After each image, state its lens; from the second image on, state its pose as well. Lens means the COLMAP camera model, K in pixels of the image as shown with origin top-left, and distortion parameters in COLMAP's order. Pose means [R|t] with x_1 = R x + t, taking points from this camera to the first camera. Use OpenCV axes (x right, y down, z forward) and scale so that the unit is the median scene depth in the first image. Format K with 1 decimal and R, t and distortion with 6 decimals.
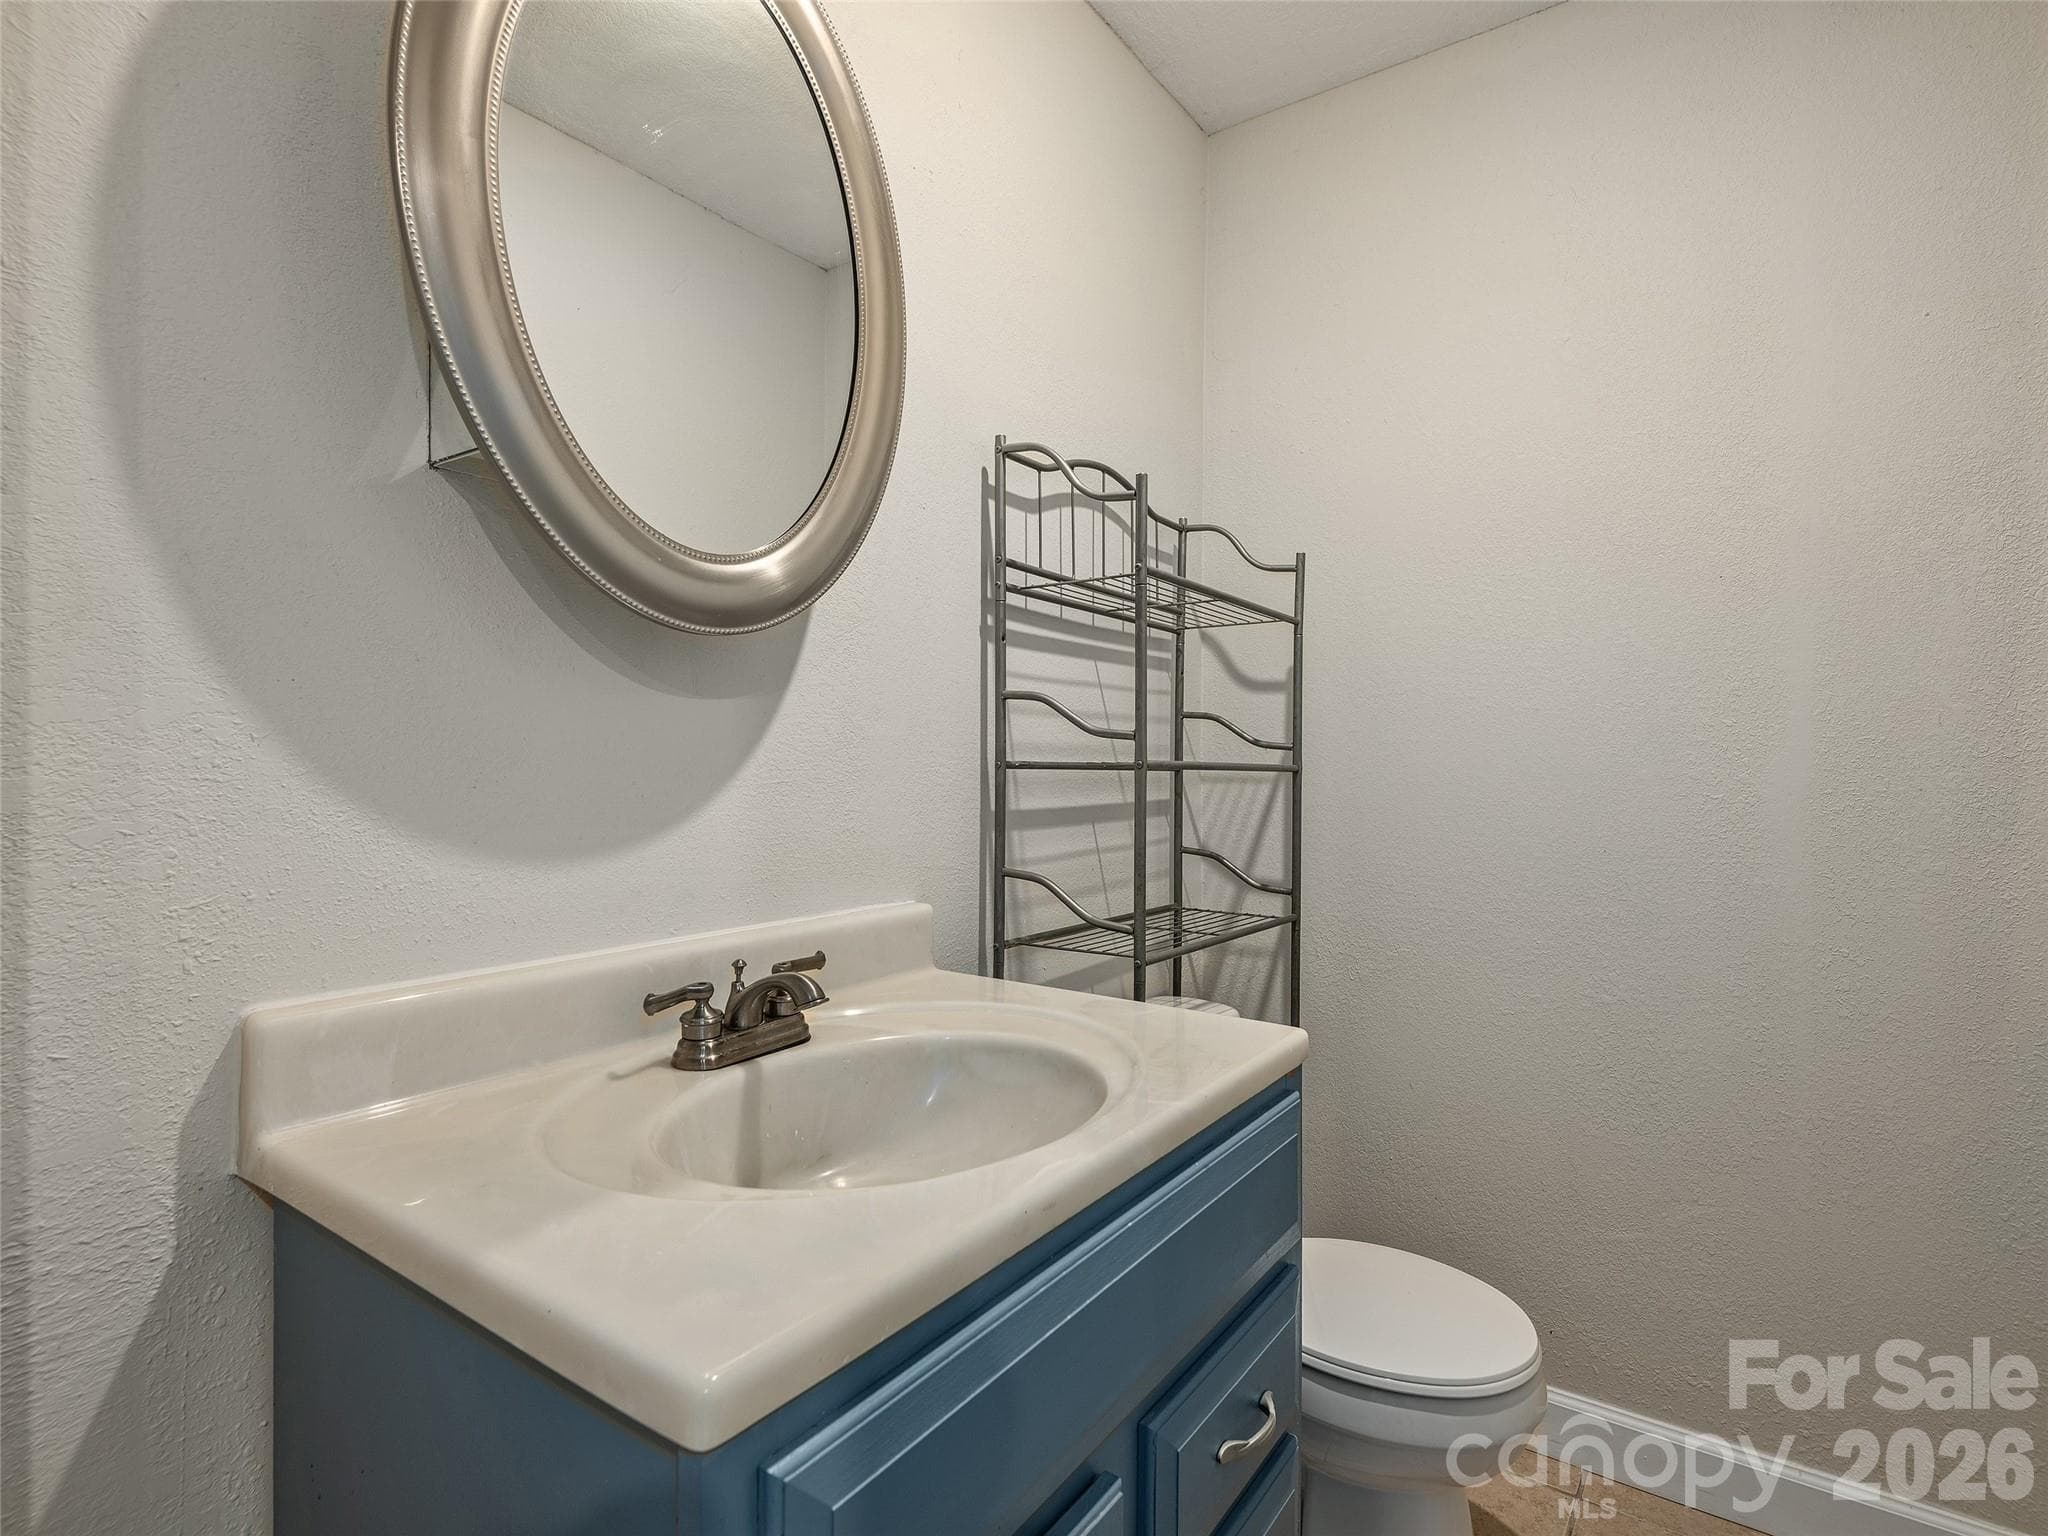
lens RADIAL K [[1048.6, 0, 1028.1], [0, 1048.6, 766.9], [0, 0, 1]] dist [-0.002645, -0.003771]
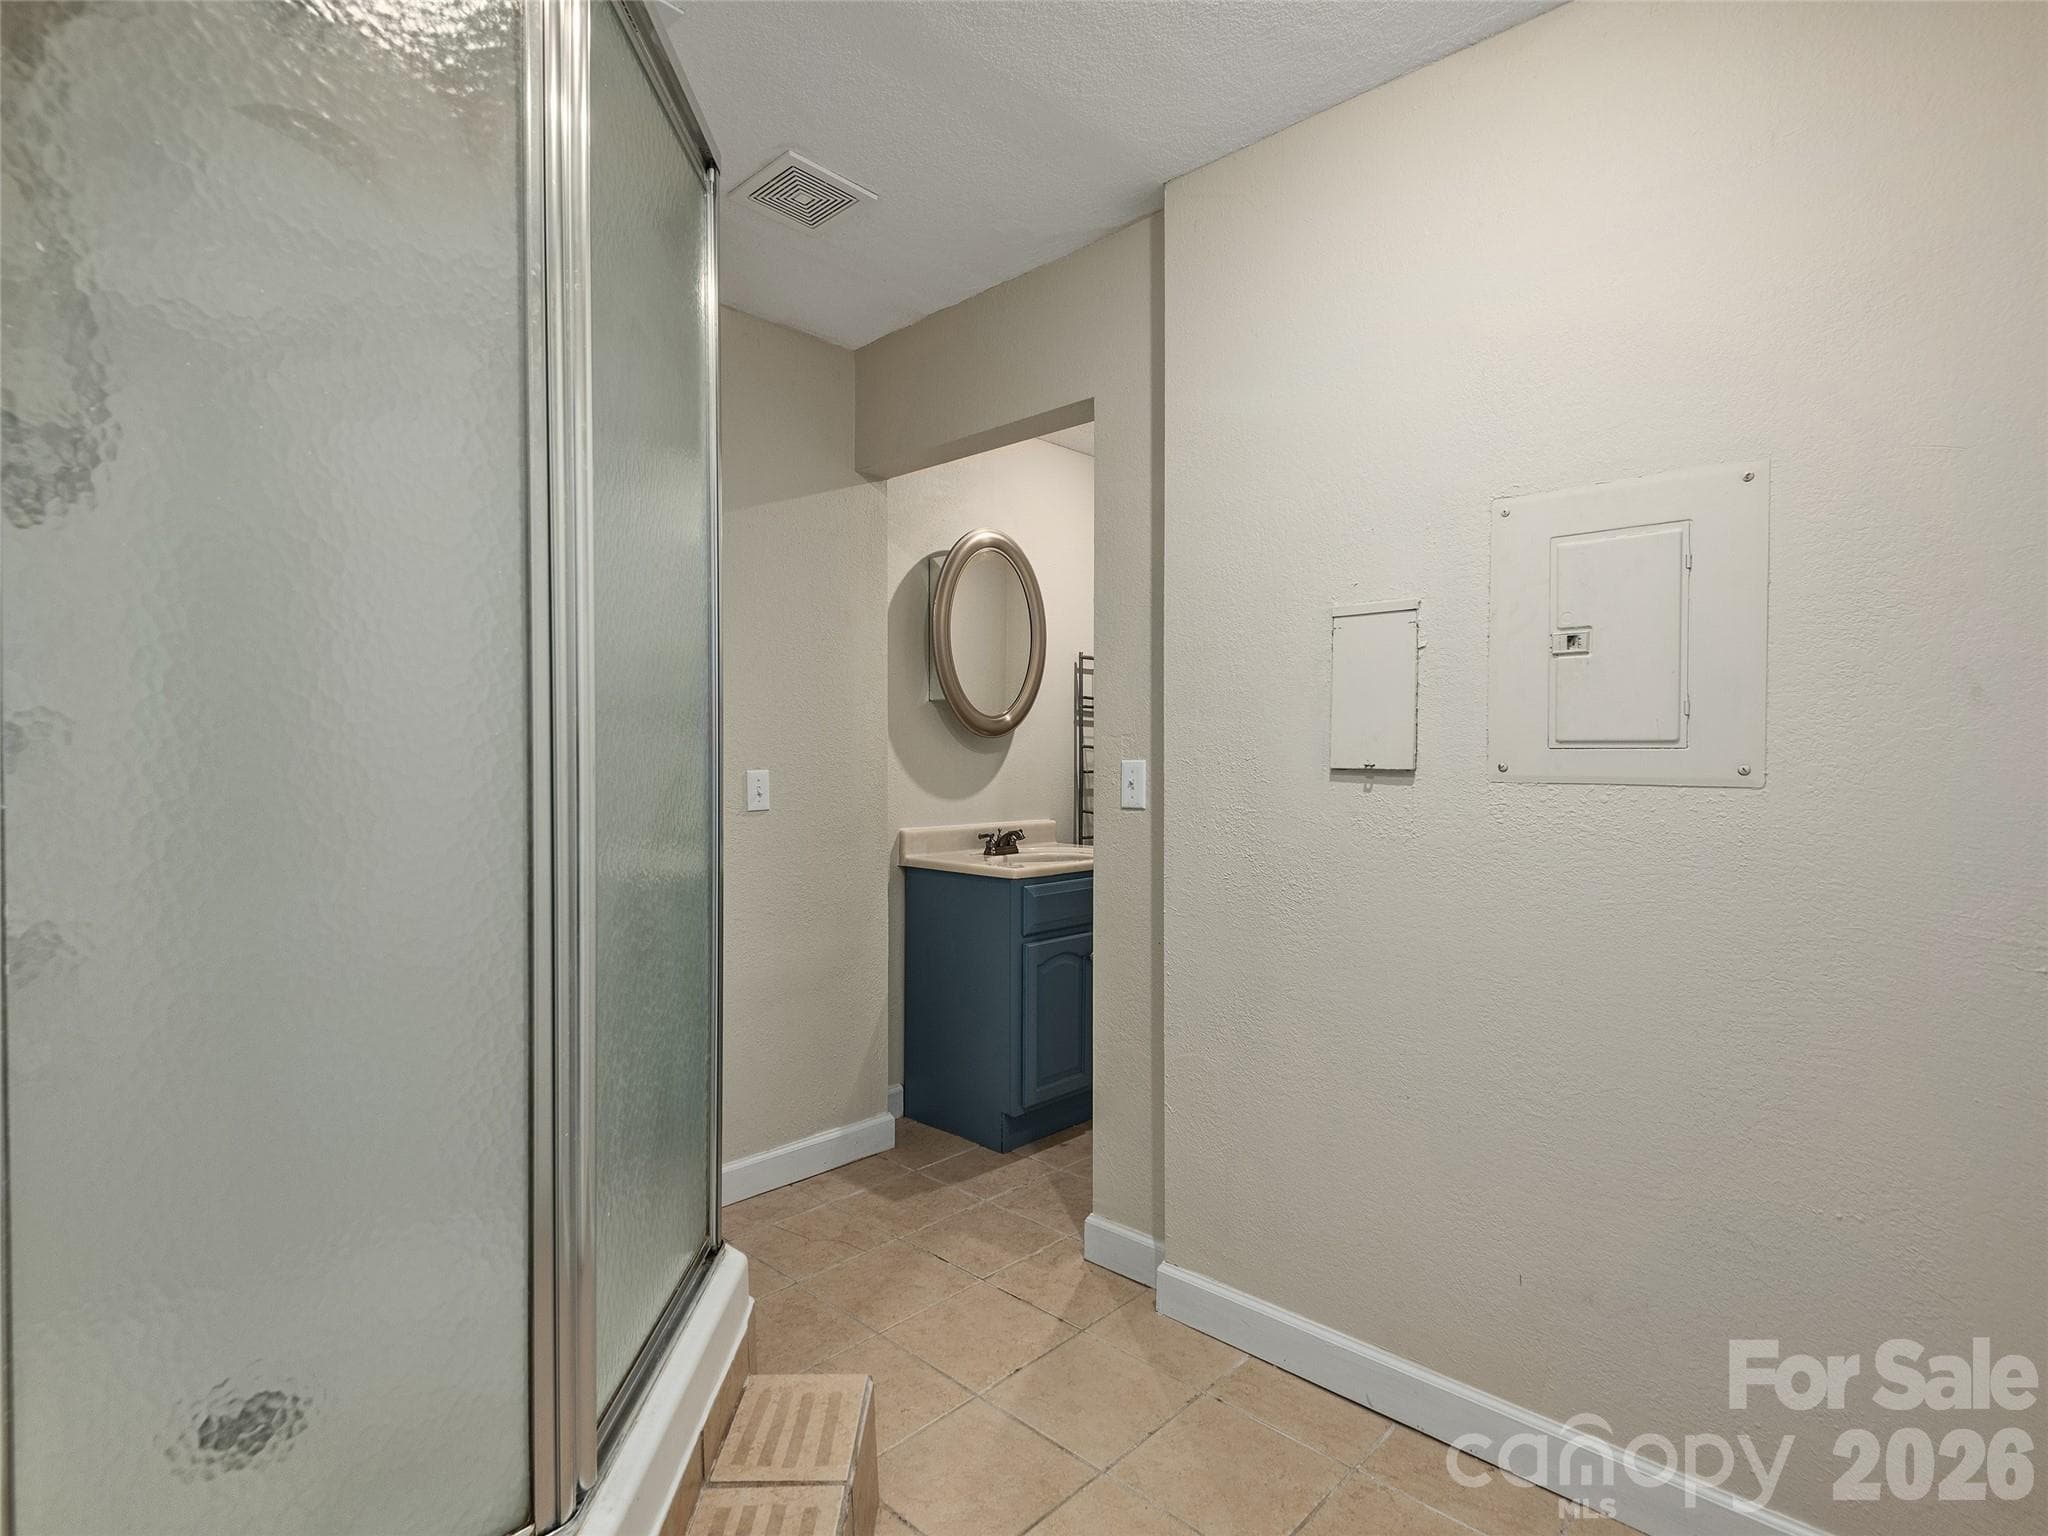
lens RADIAL K [[1048.6, 0, 1021.7], [0, 1048.6, 767.7], [0, 0, 1]] dist [-0.002645, -0.003771]
pose [[0.988695, -0.007198, -0.149770, 0.297897], [0.007894, 0.999961, 0.004054, -0.031824], [0.149735, -0.005190, 0.988713, -2.240945]]
